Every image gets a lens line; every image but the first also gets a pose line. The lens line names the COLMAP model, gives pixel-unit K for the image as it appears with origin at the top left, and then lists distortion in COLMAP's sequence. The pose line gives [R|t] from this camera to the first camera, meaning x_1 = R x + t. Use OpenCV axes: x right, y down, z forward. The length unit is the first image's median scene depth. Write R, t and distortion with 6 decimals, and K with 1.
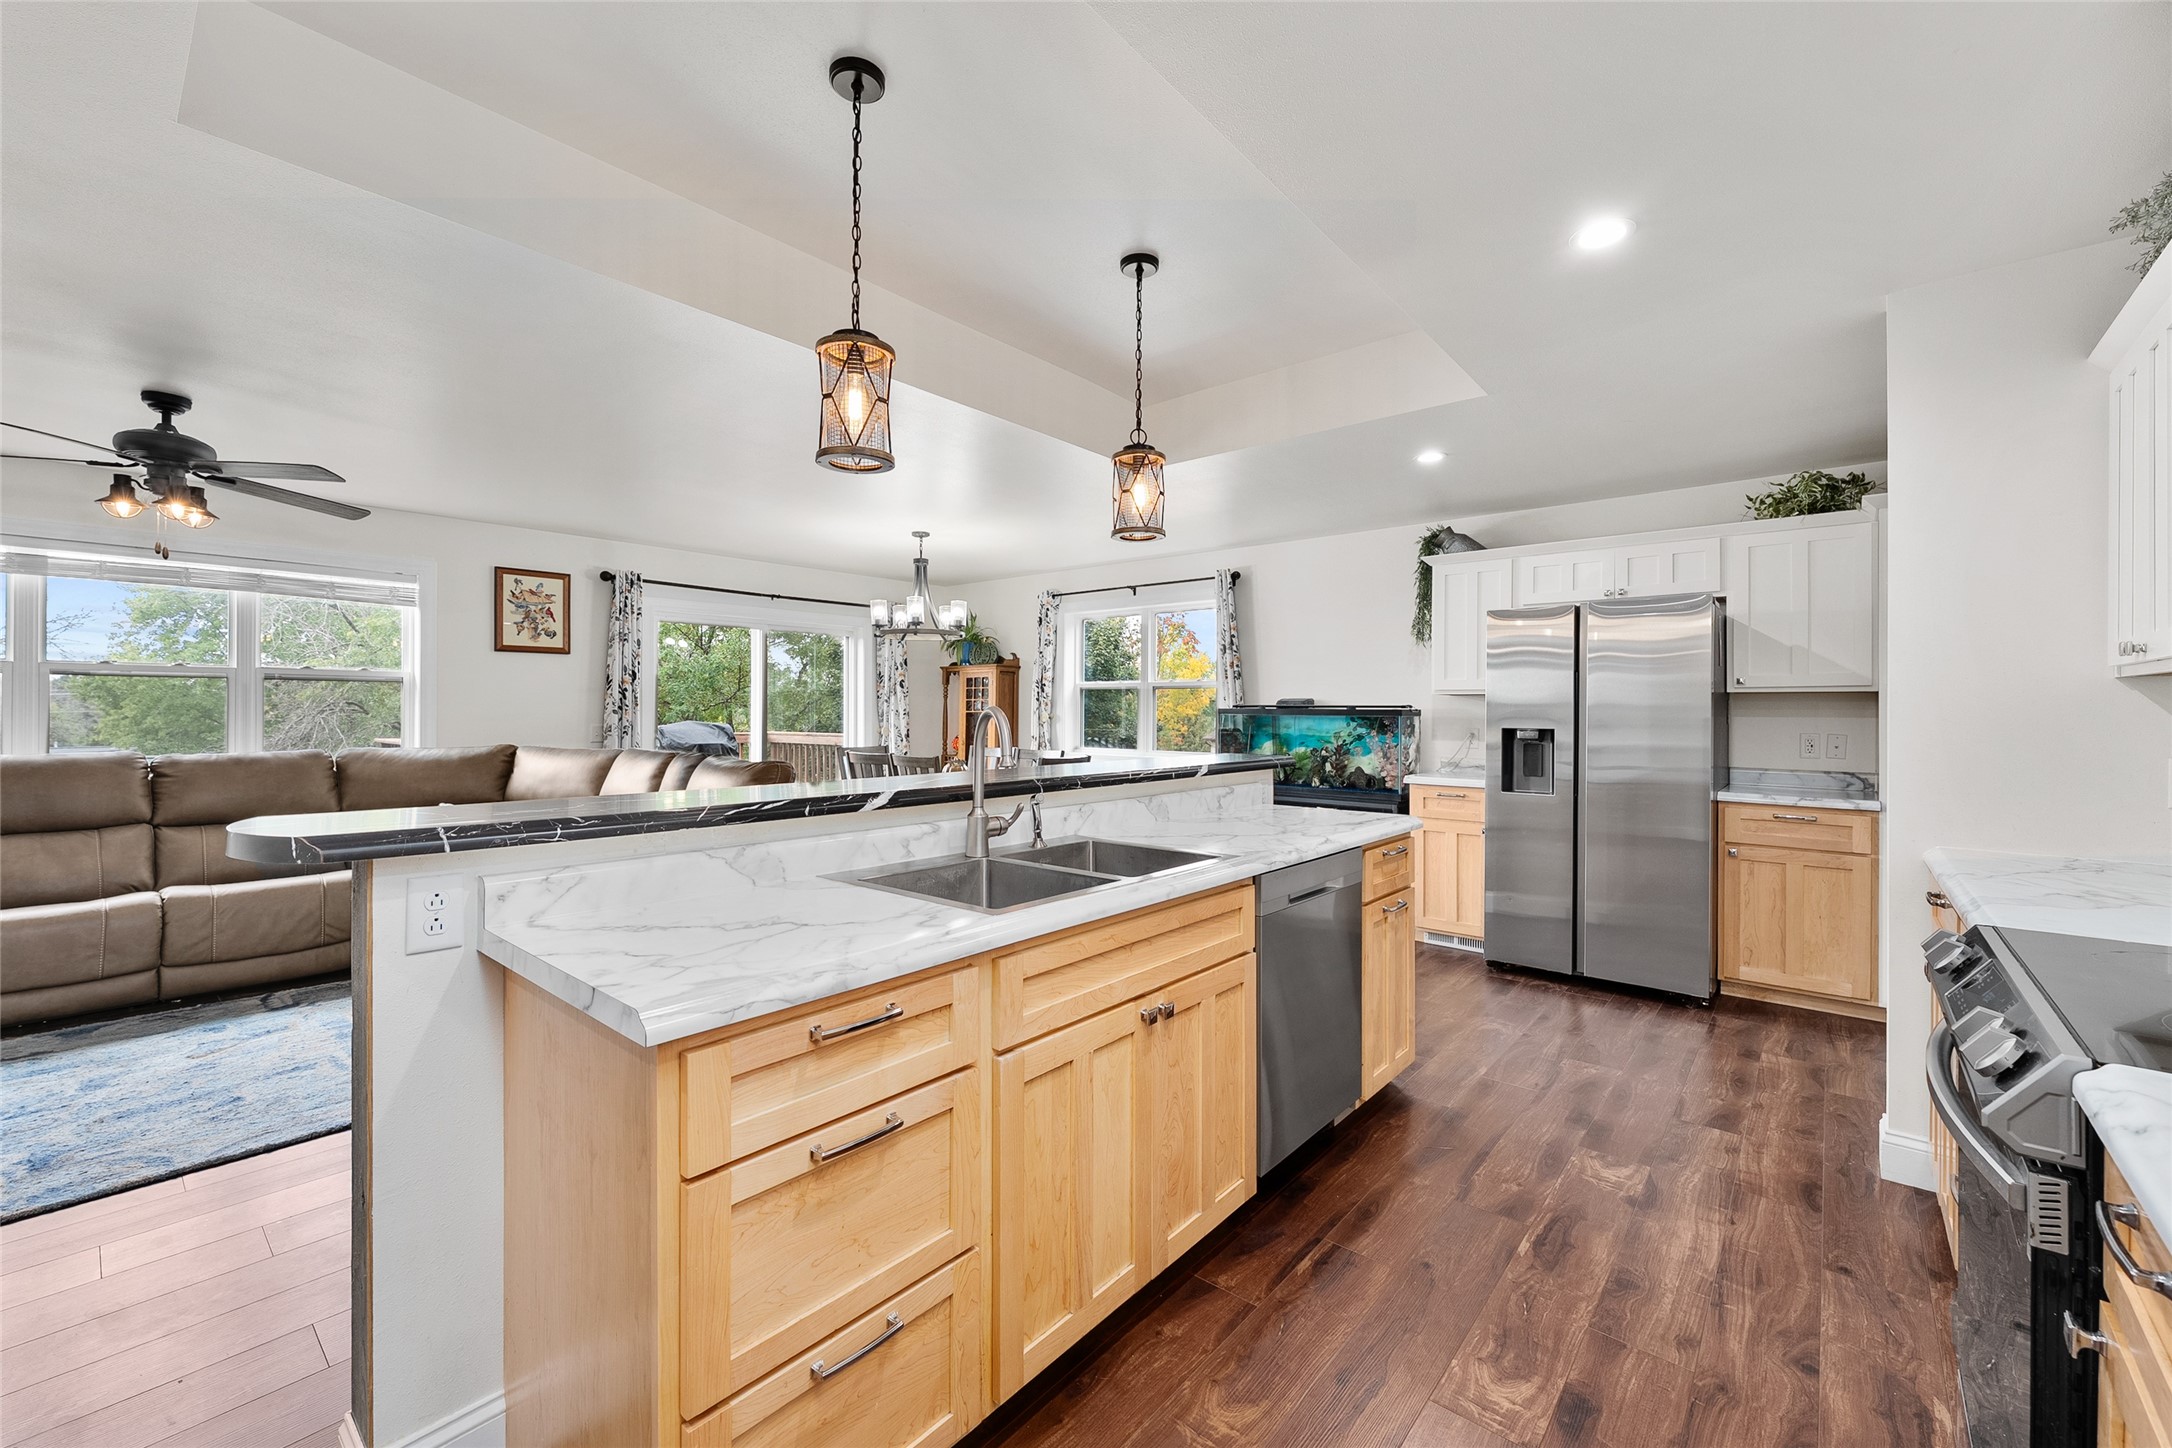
lens RADIAL K [[871.1, 0, 1080.9], [0, 871.1, 708.8], [0, 0, 1]] dist [0.001712, -0.000675]
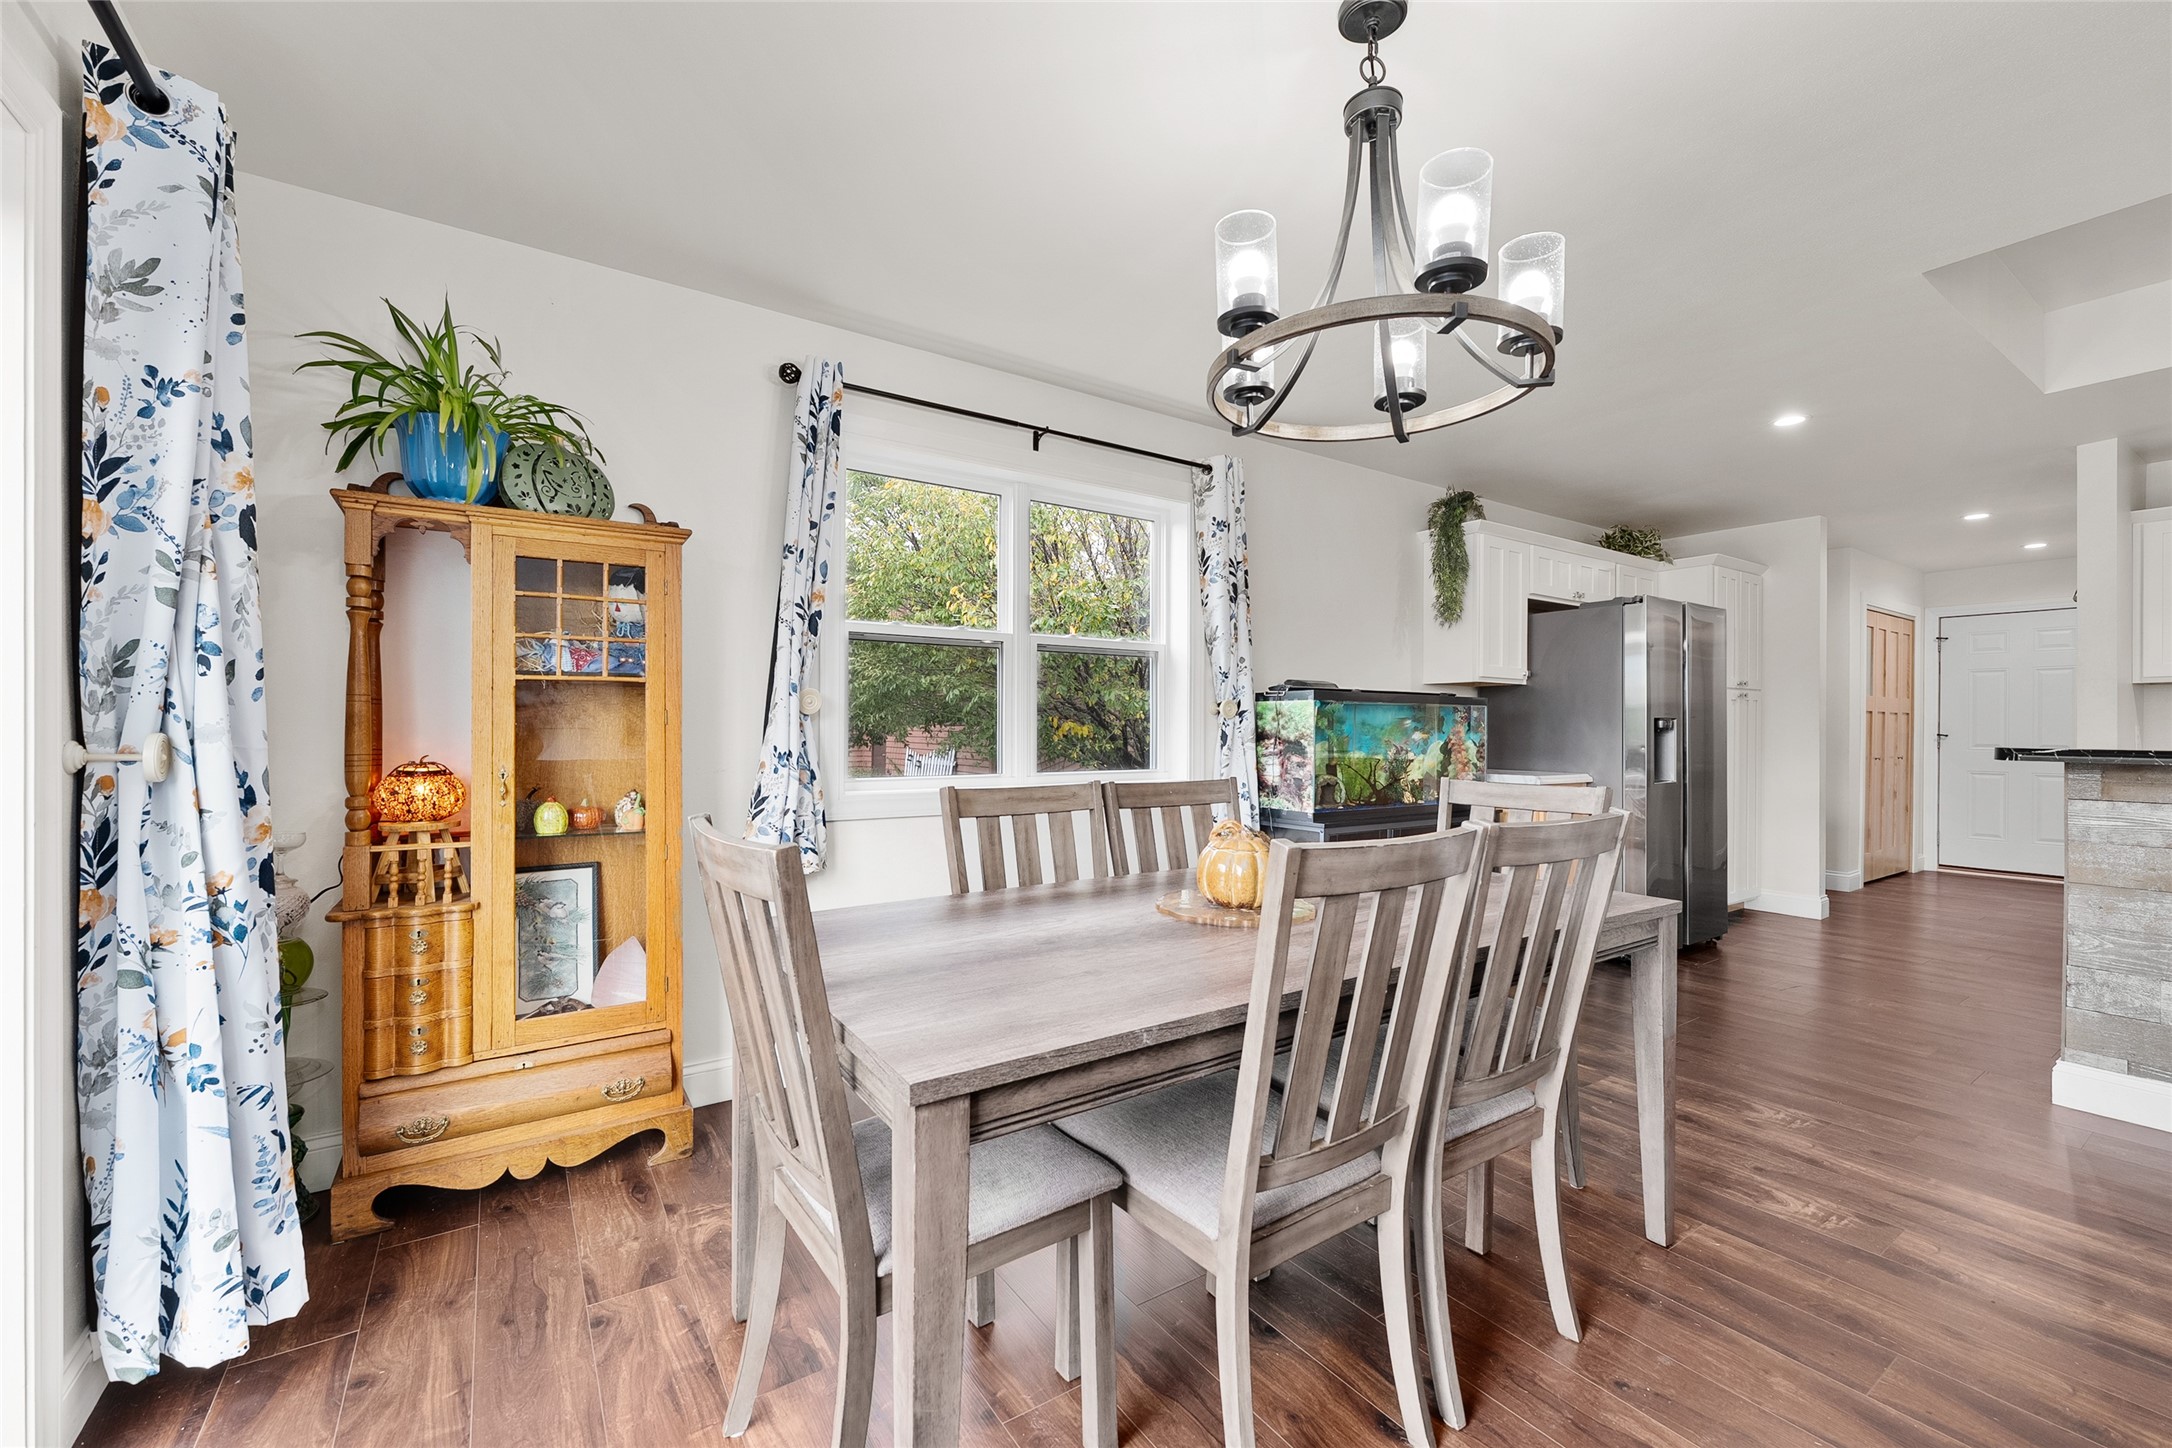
lens RADIAL K [[872.5, 0, 1083.2], [0, 872.5, 731.5], [0, 0, 1]] dist [0.002223, 0.000448]
pose [[0.263729, -0.007943, 0.964564, -0.662965], [-0.003314, 0.999953, 0.009141, 0.032428], [-0.964591, -0.005607, 0.263690, 1.419448]]
